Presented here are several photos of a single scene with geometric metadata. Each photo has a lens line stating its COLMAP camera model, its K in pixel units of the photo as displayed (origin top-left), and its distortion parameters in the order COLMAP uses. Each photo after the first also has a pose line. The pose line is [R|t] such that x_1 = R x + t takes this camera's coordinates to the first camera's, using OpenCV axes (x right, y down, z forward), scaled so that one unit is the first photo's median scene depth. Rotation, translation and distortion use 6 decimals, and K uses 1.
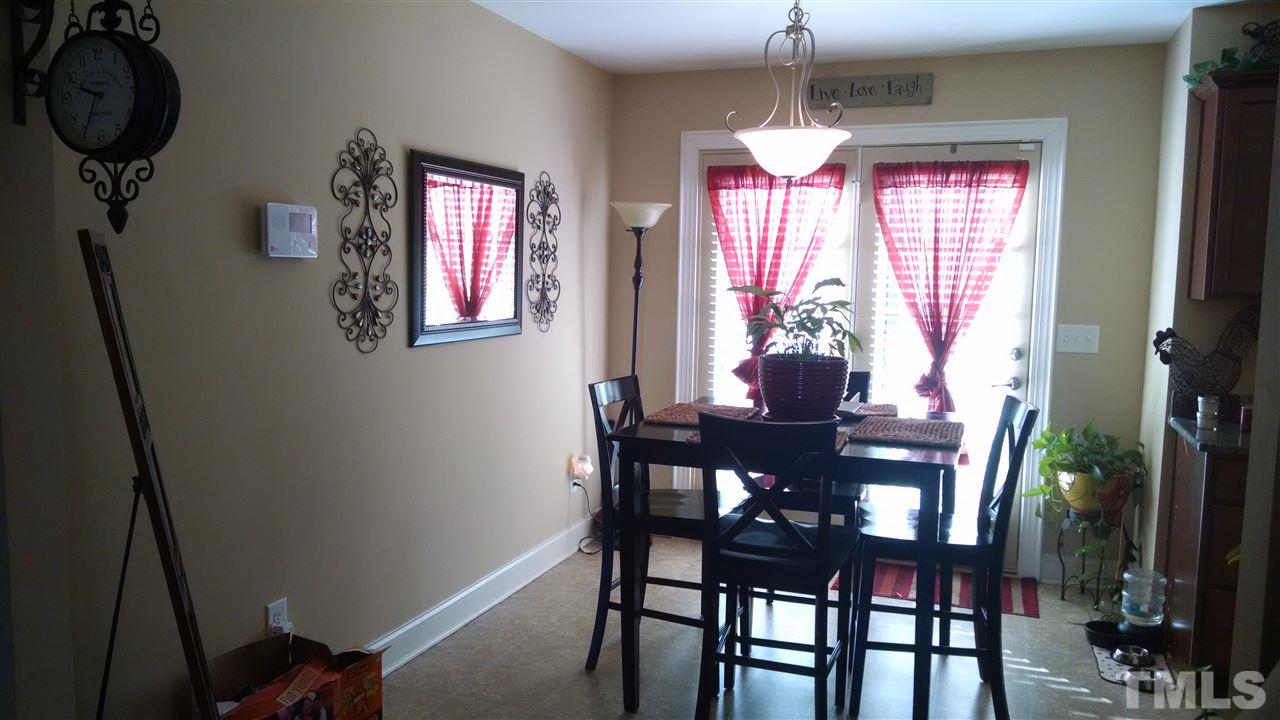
lens RADIAL K [[967.5, 0, 640.0], [0, 967.5, 360.0], [0, 0, 1]] dist [0.052619, -0.121802]
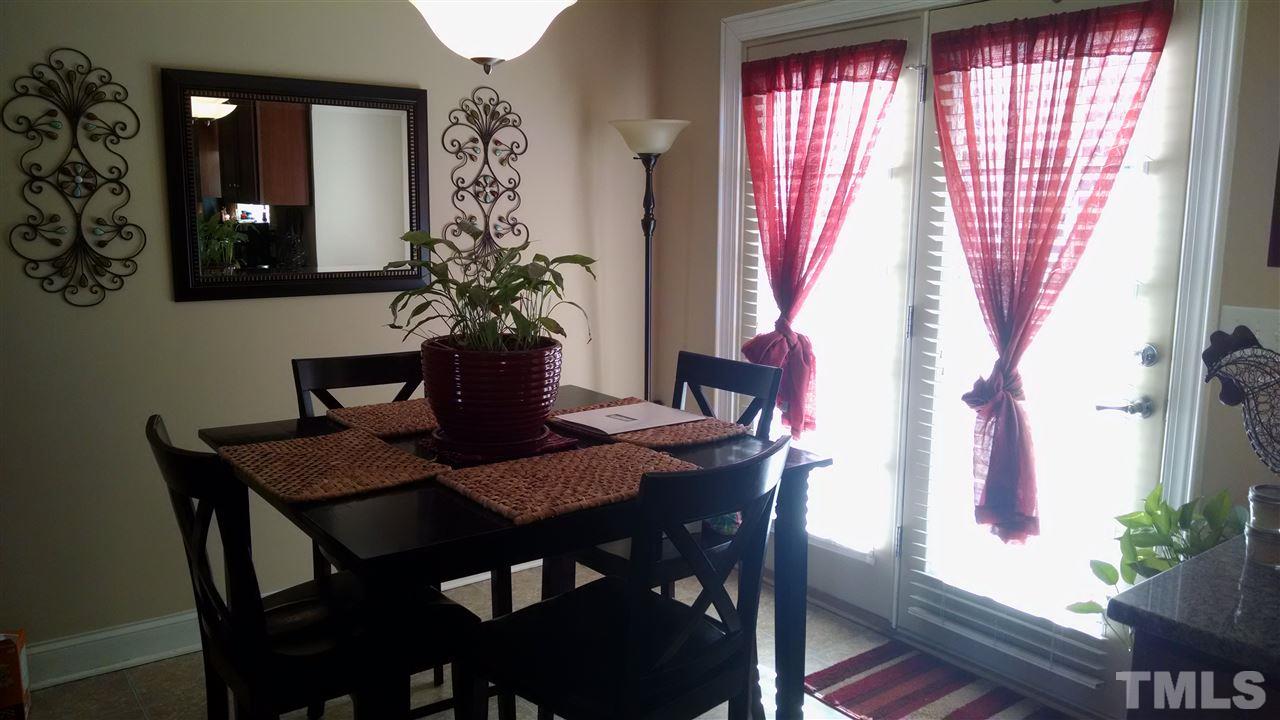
lens RADIAL K [[985.9, 0, 640.0], [0, 985.9, 360.0], [0, 0, 1]] dist [0.000803, -0.041786]
pose [[0.843767, 0.071670, -0.531903, 0.611763], [-0.044453, 0.996971, 0.063818, -0.037429], [0.534866, -0.030202, 0.844397, 0.507546]]
